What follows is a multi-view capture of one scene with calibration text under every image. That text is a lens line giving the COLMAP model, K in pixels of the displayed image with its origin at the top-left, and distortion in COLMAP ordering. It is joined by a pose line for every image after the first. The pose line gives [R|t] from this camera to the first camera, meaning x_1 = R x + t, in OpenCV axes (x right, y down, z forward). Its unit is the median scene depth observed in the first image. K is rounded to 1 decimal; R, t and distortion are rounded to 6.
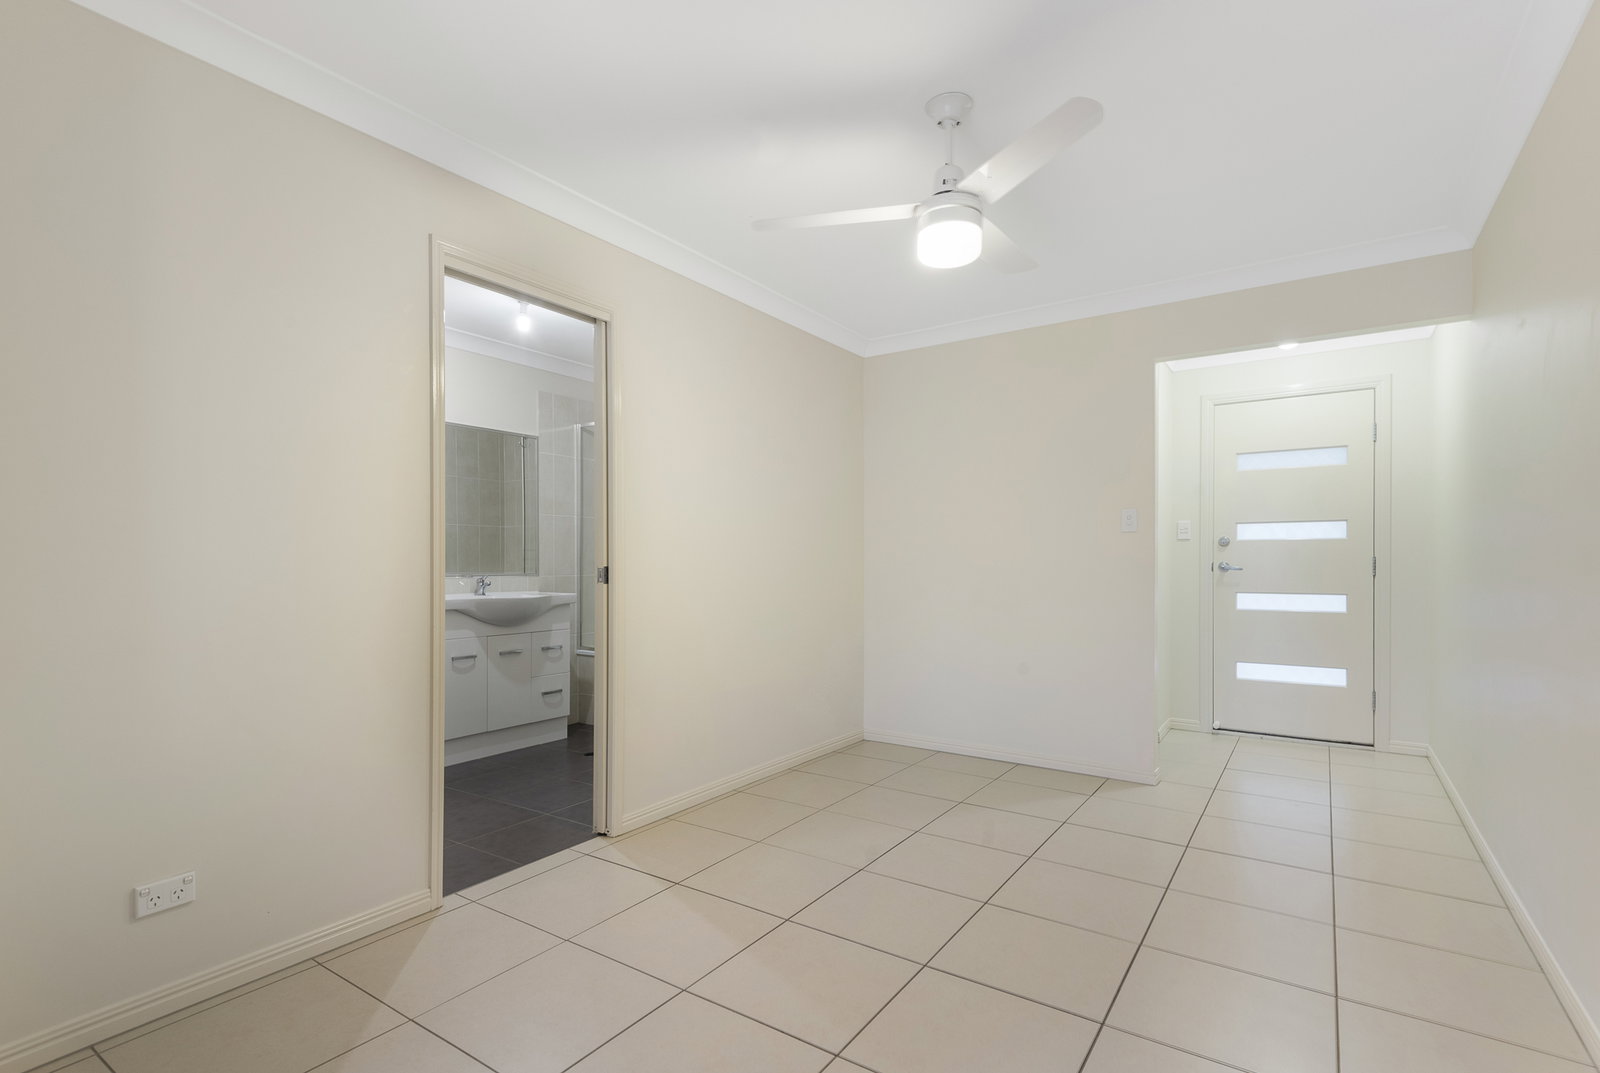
lens RADIAL K [[760.1, 0, 803.1], [0, 760.1, 562.7], [0, 0, 1]] dist [0.000554, 0.000085]
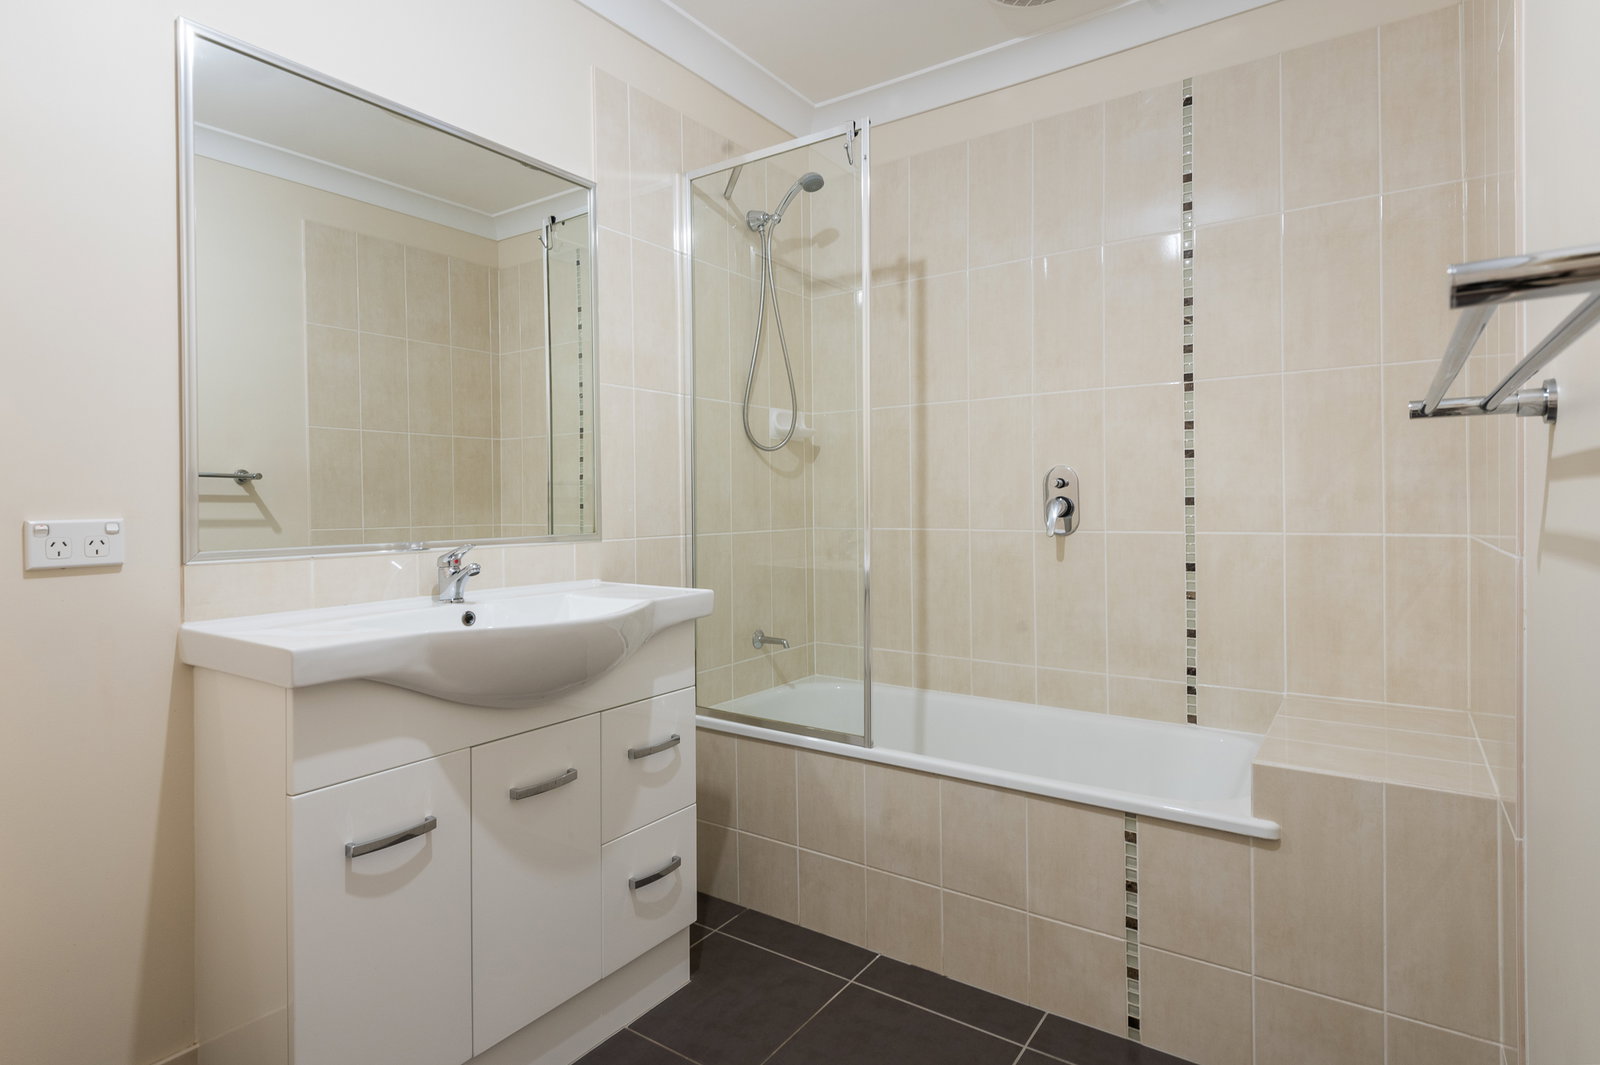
lens RADIAL K [[841.3, 0, 799.6], [0, 841.3, 503.3], [0, 0, 1]] dist [0.001240, -0.000016]
pose [[0.999783, -0.009734, -0.018403, -0.253965], [0.009685, 0.999949, -0.002729, 0.000825], [0.018428, 0.002550, 0.999827, 0.610233]]
